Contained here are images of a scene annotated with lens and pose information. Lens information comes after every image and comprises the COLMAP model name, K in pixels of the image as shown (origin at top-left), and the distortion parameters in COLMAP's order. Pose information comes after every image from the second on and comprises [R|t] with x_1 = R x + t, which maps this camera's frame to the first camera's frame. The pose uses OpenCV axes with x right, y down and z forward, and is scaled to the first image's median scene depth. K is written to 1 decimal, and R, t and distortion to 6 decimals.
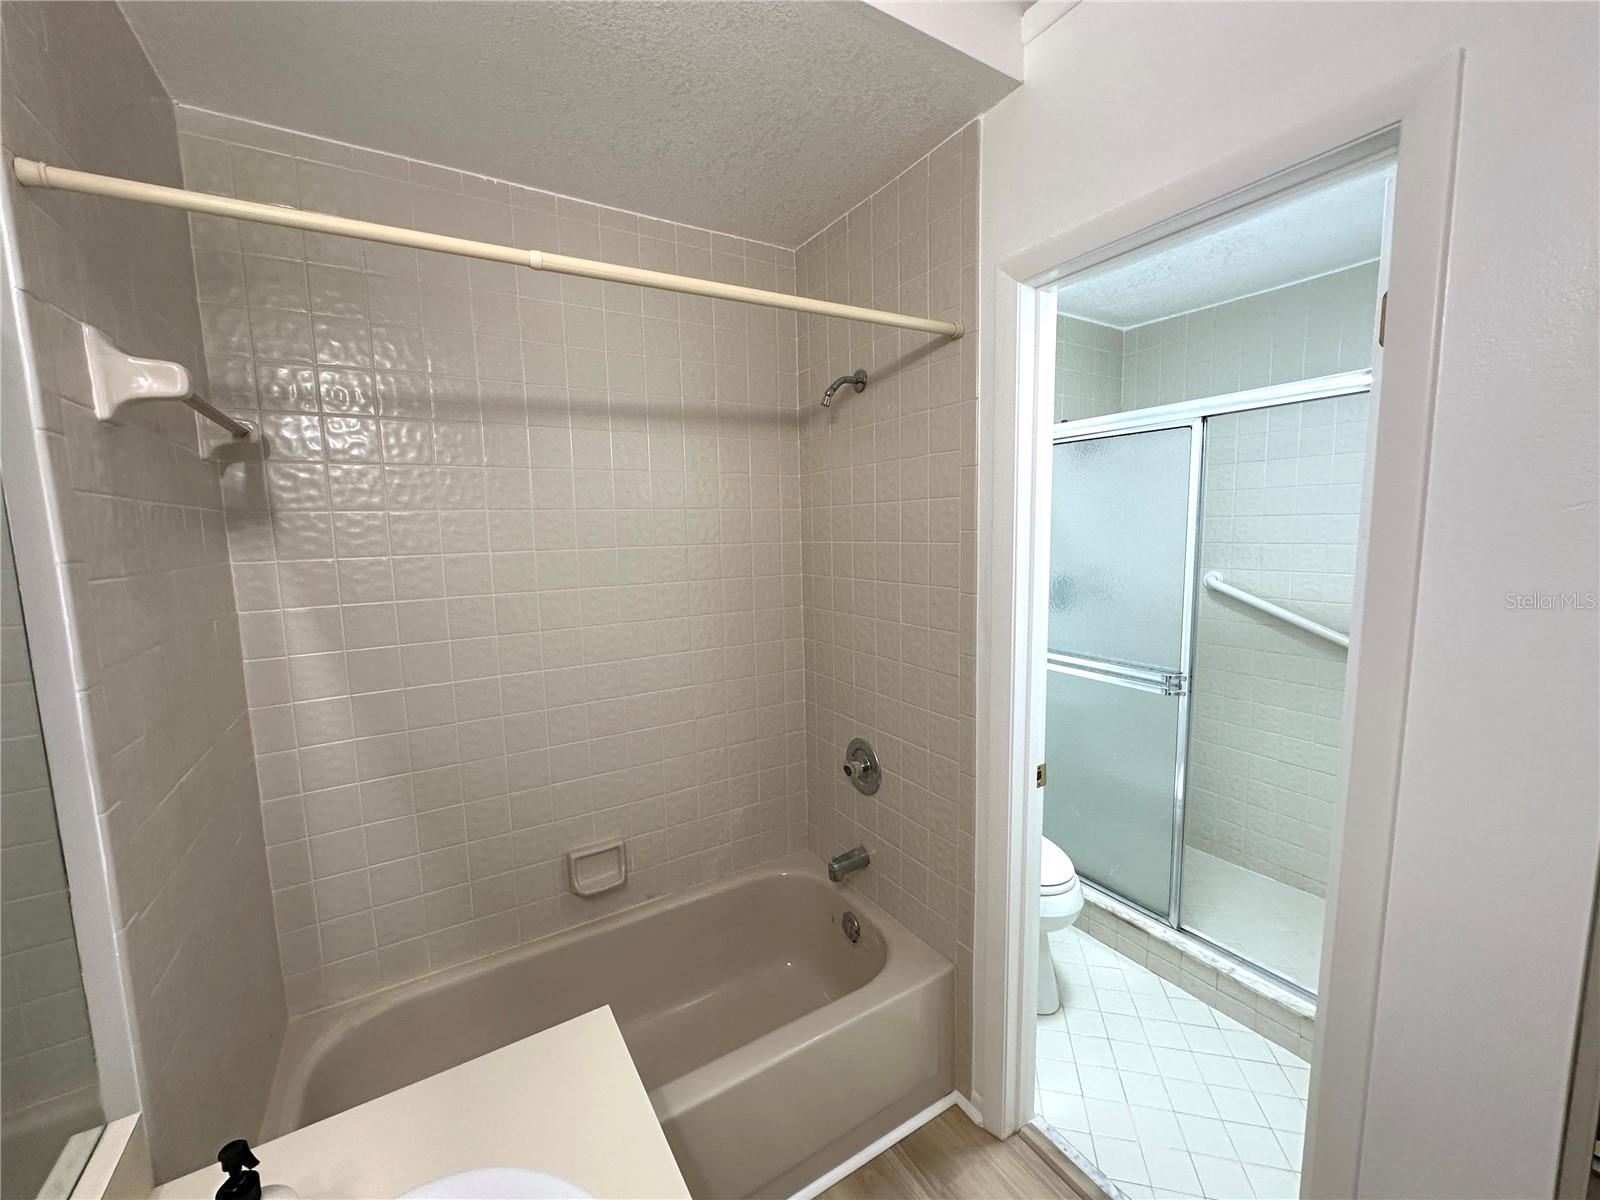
lens RADIAL K [[638.1, 0, 794.4], [0, 638.1, 601.0], [0, 0, 1]] dist [-0.002014, 0.000785]
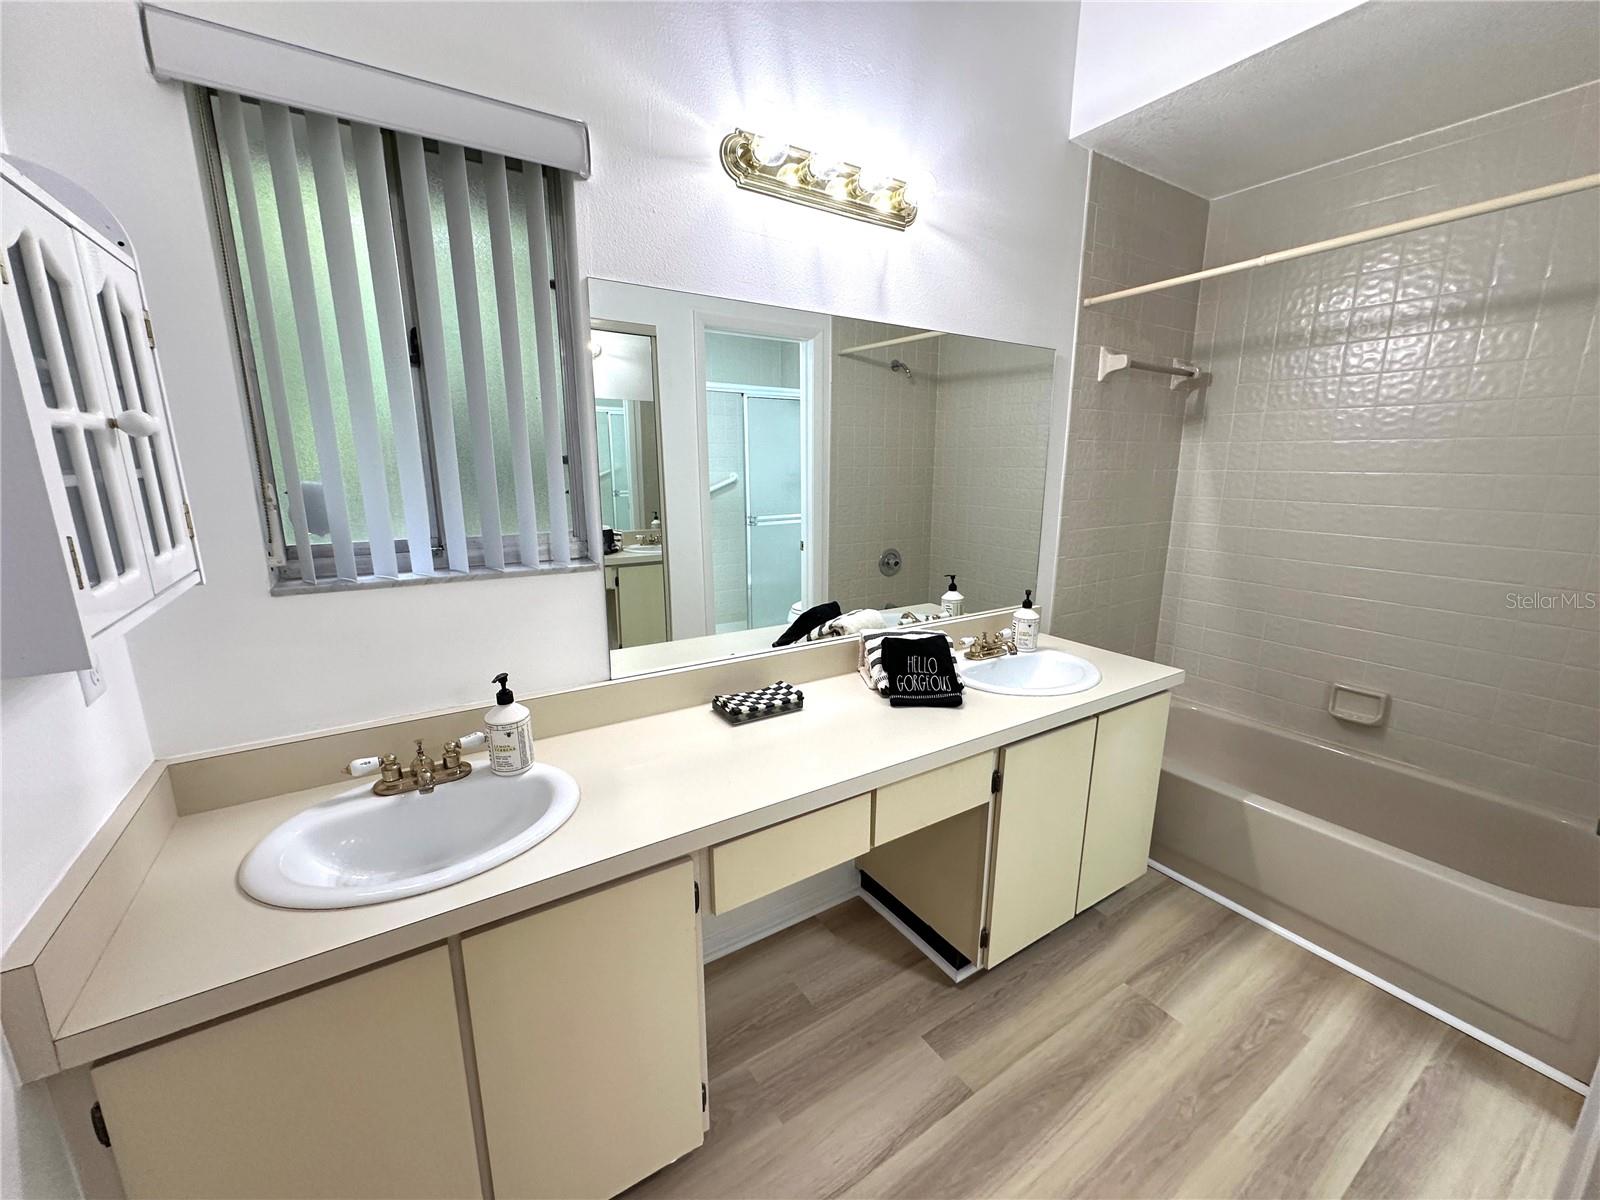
lens RADIAL K [[638.1, 0, 800.3], [0, 638.1, 603.3], [0, 0, 1]] dist [-0.002014, 0.000785]
pose [[0.025952, 0.240309, -0.970350, 1.050507], [-0.118880, 0.964530, 0.235688, 0.085563], [0.992569, 0.109239, 0.053599, -0.192782]]
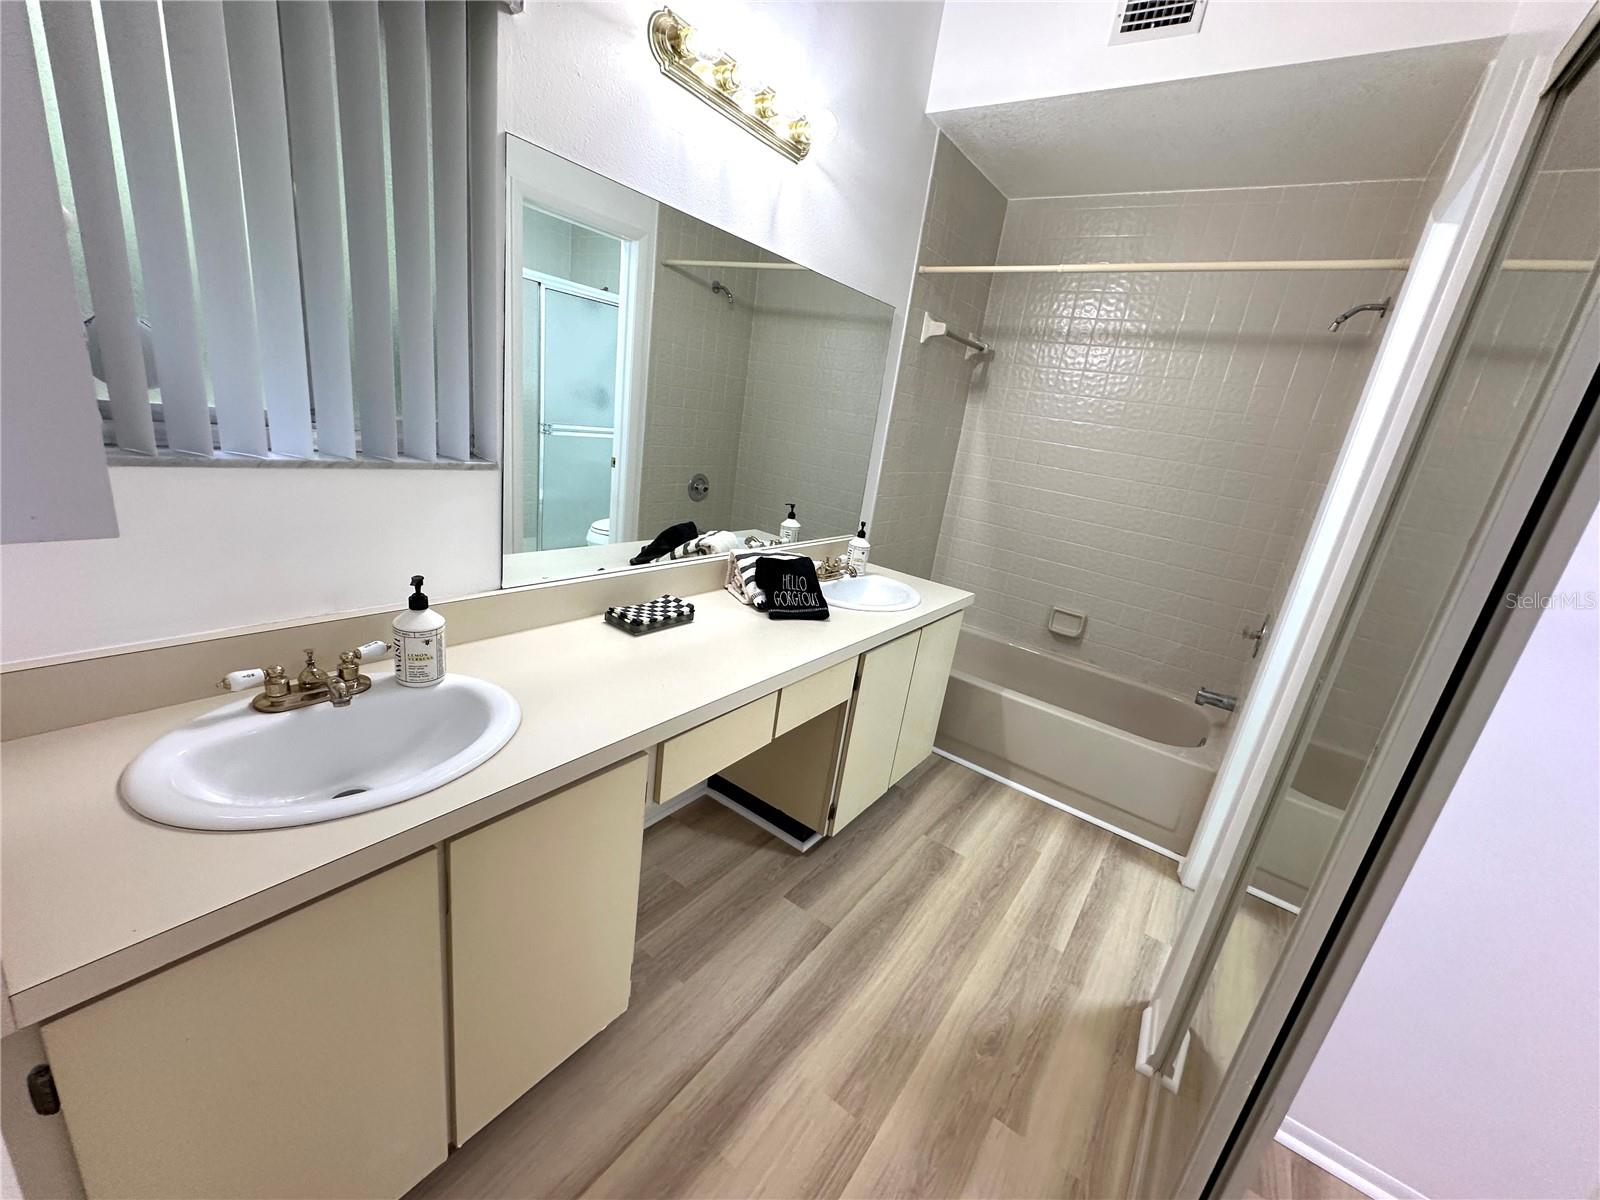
lens RADIAL K [[638.1, 0, 798.5], [0, 638.1, 603.1], [0, 0, 1]] dist [-0.002014, 0.000785]
pose [[0.378615, 0.348739, -0.857340, 1.084025], [-0.253079, 0.930006, 0.266533, 0.133562], [0.890282, 0.116062, 0.440372, -0.462622]]
